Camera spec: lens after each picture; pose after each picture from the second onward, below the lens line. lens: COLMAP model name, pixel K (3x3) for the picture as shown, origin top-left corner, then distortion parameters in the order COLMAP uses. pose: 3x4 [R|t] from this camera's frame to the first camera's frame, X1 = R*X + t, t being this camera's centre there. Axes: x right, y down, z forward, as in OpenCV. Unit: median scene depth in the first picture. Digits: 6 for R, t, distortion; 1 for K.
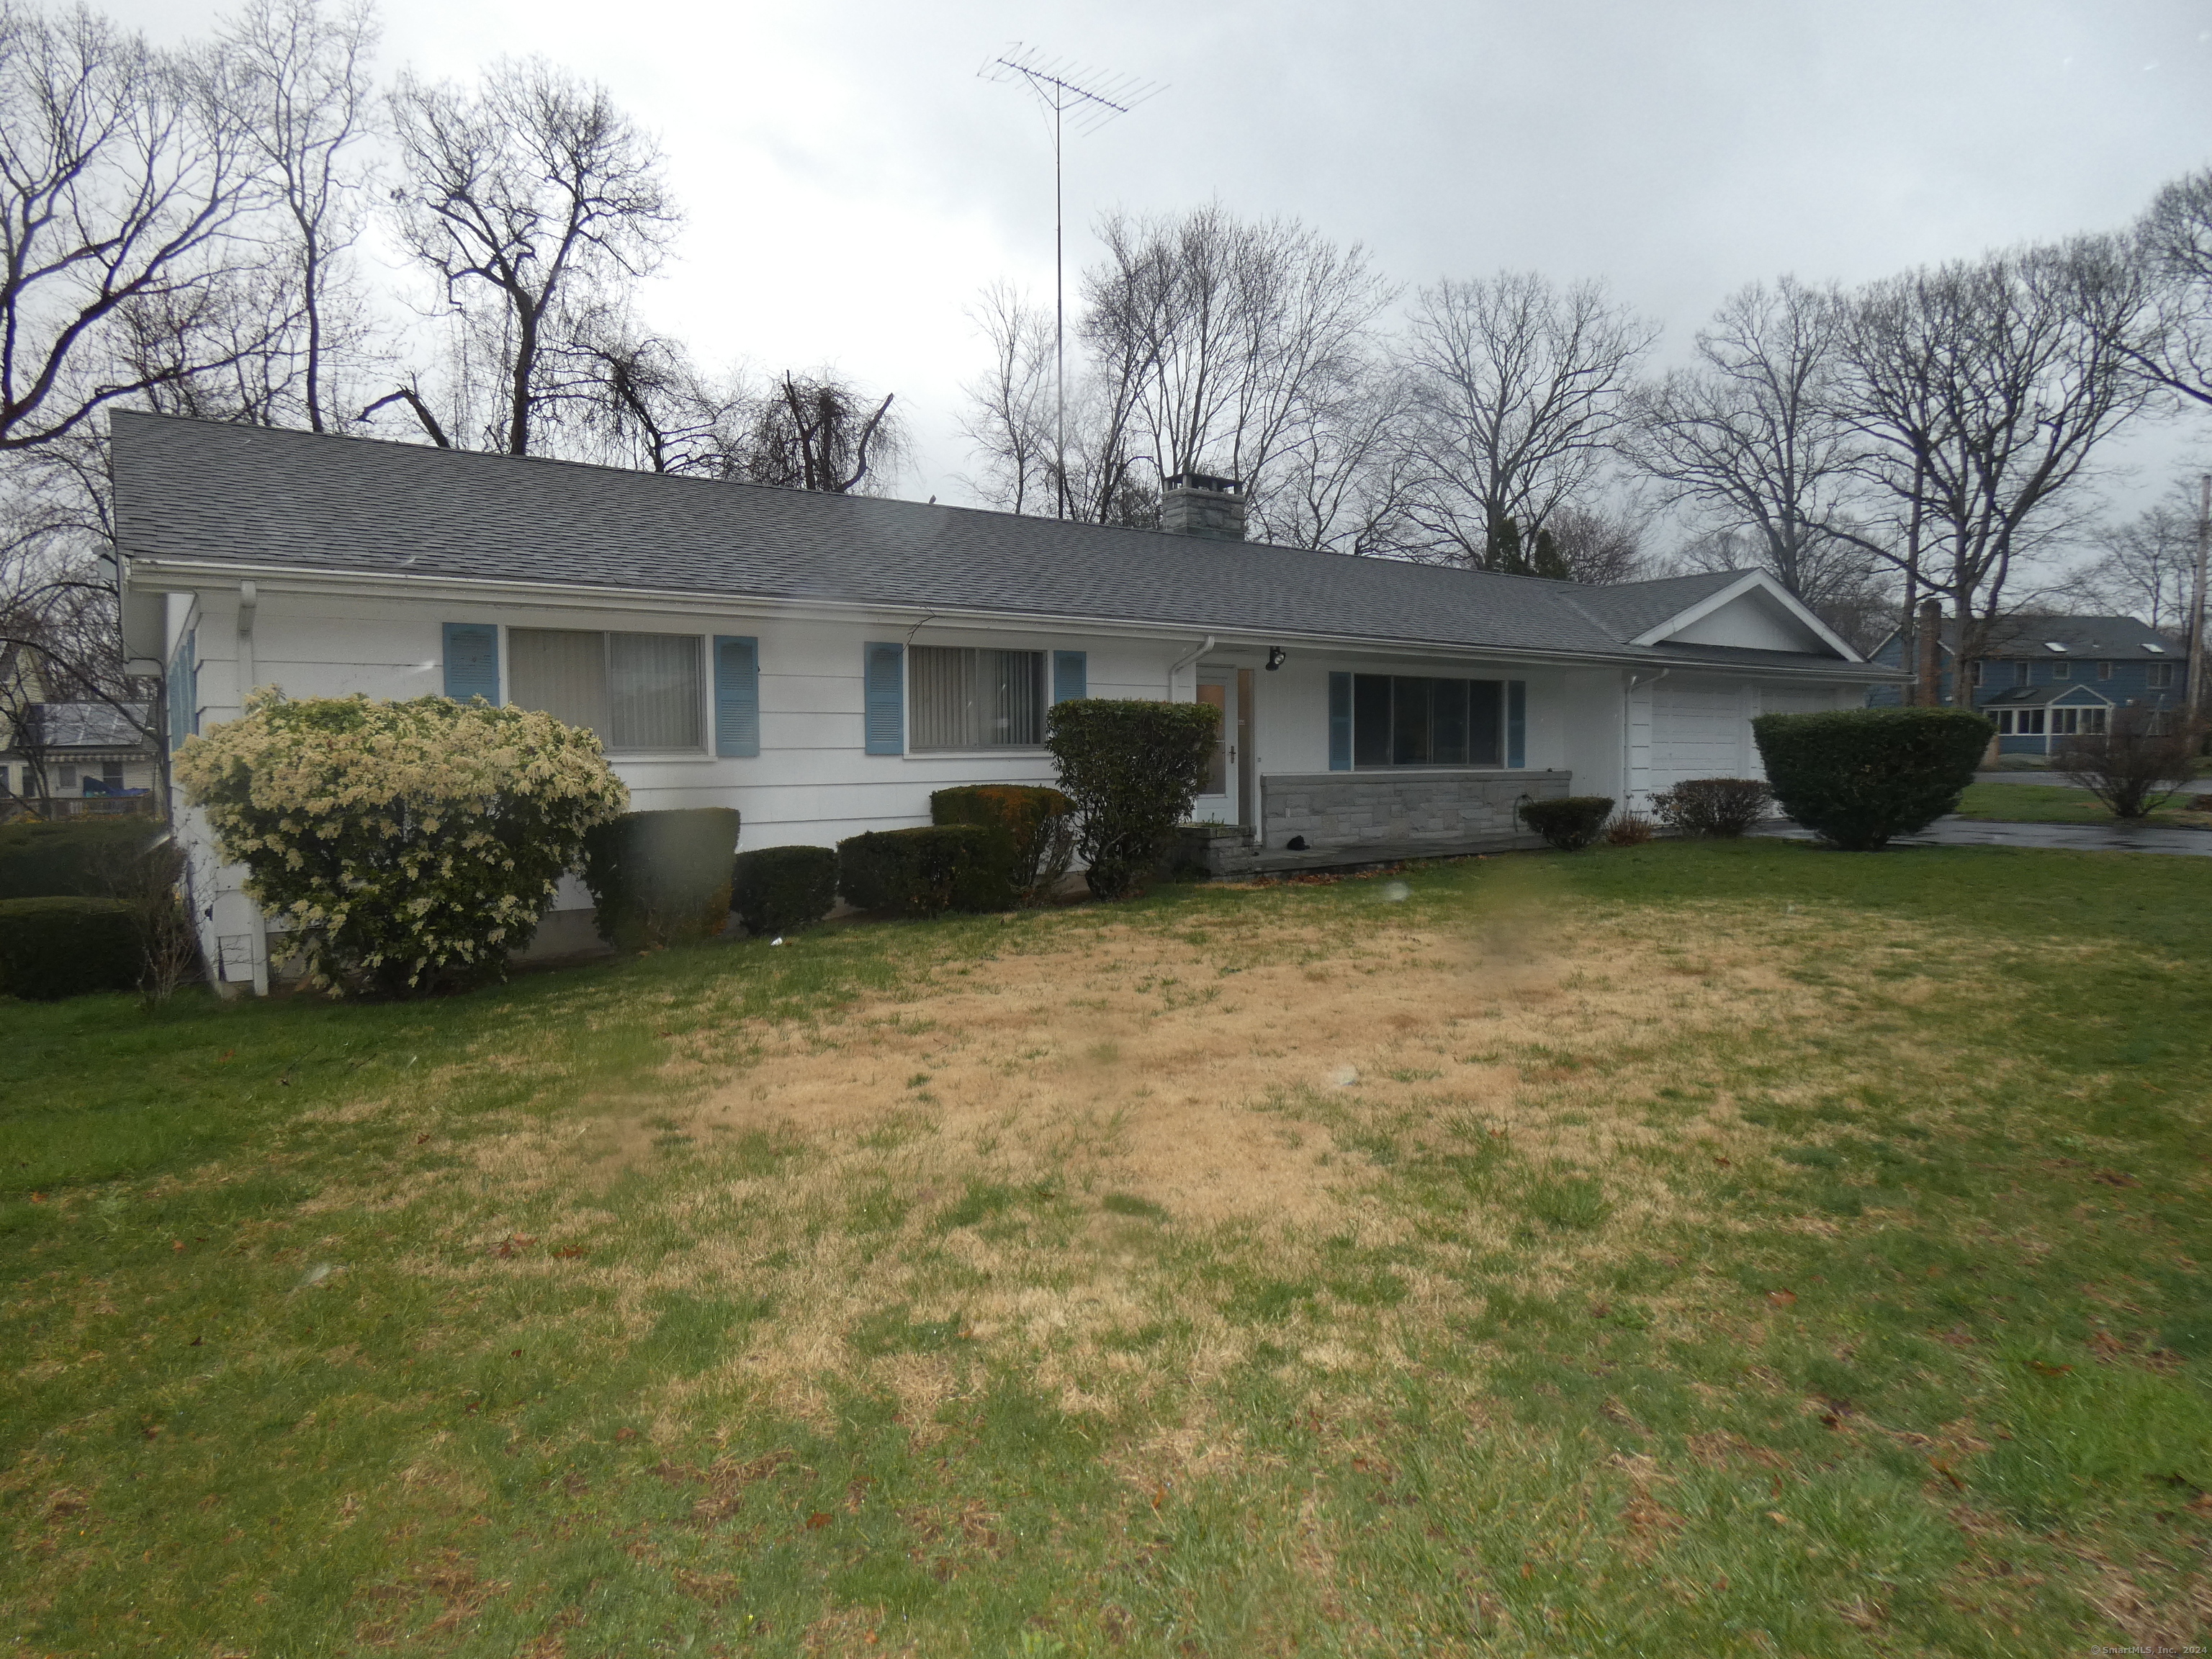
lens RADIAL K [[1331.0, 0, 1106.0], [0, 1331.0, 829.5], [0, 0, 1]] dist [-0.000938, 0.003506]
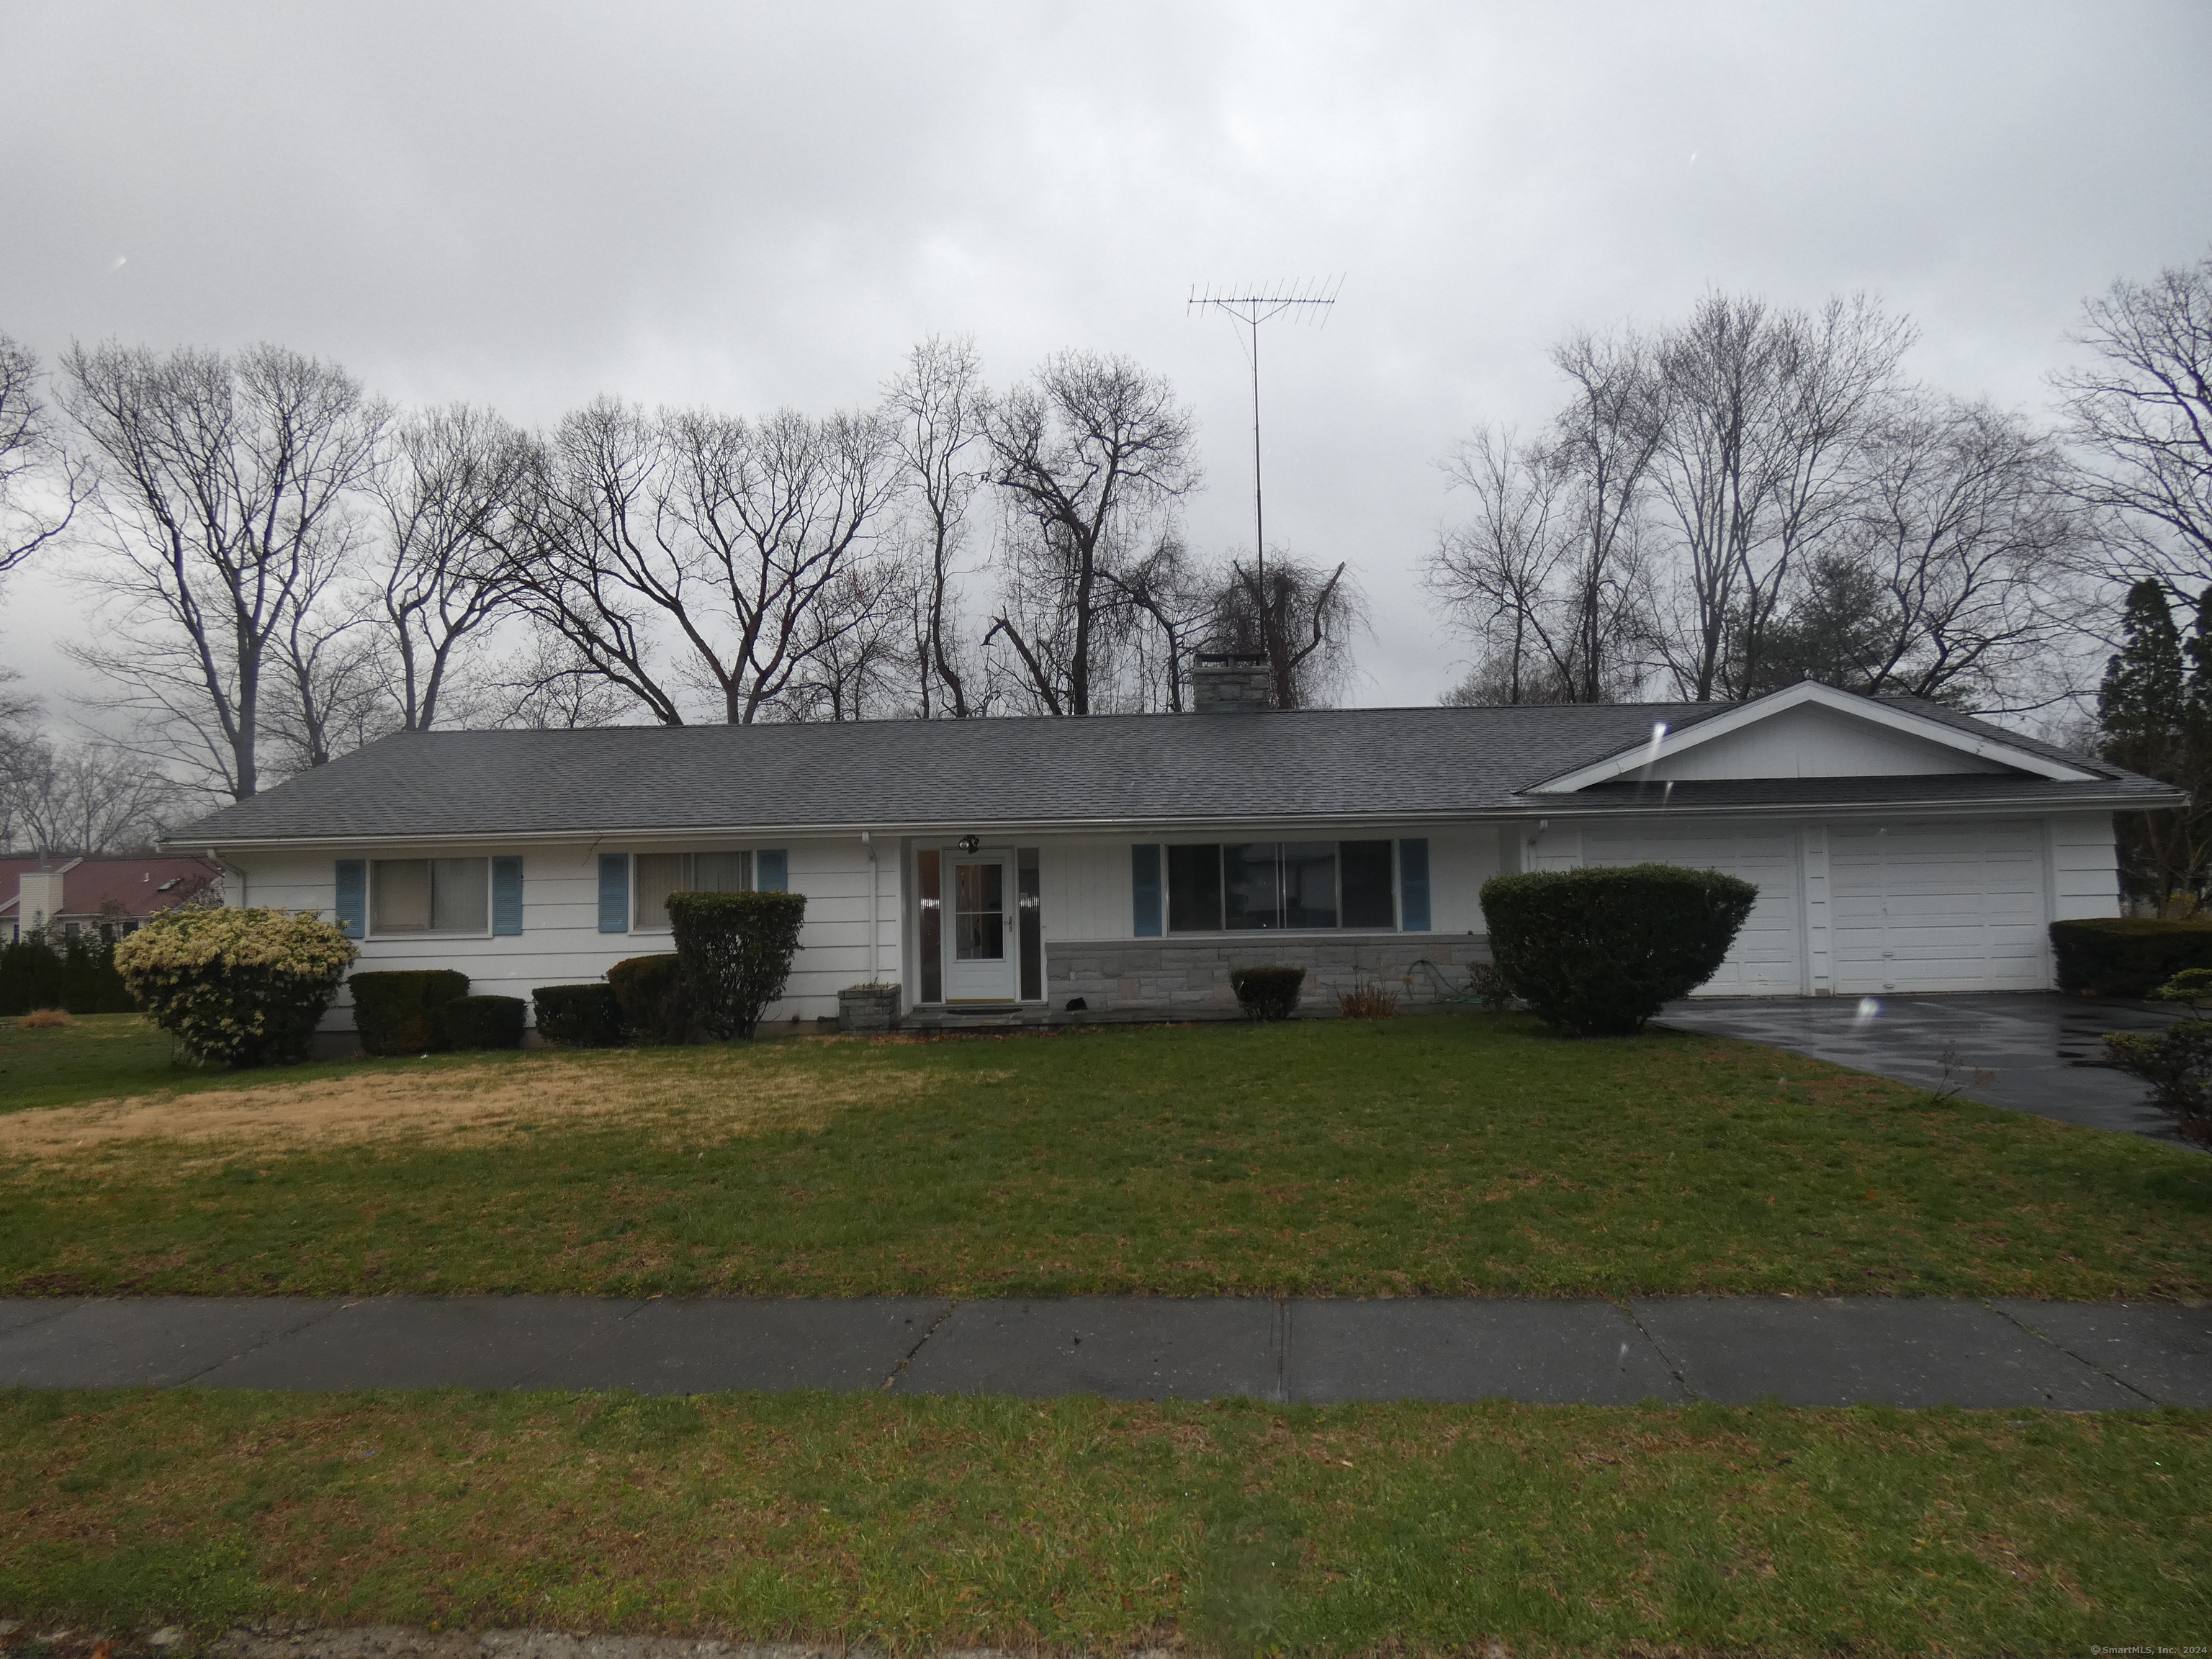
lens RADIAL K [[1327.8, 0, 1111.1], [0, 1327.8, 823.0], [0, 0, 1]] dist [-0.000946, 0.000193]
pose [[0.807030, -0.044742, -0.588813, 0.309814], [-0.015828, 0.995128, -0.097310, -0.012191], [0.590298, 0.087851, 0.802391, 0.050852]]
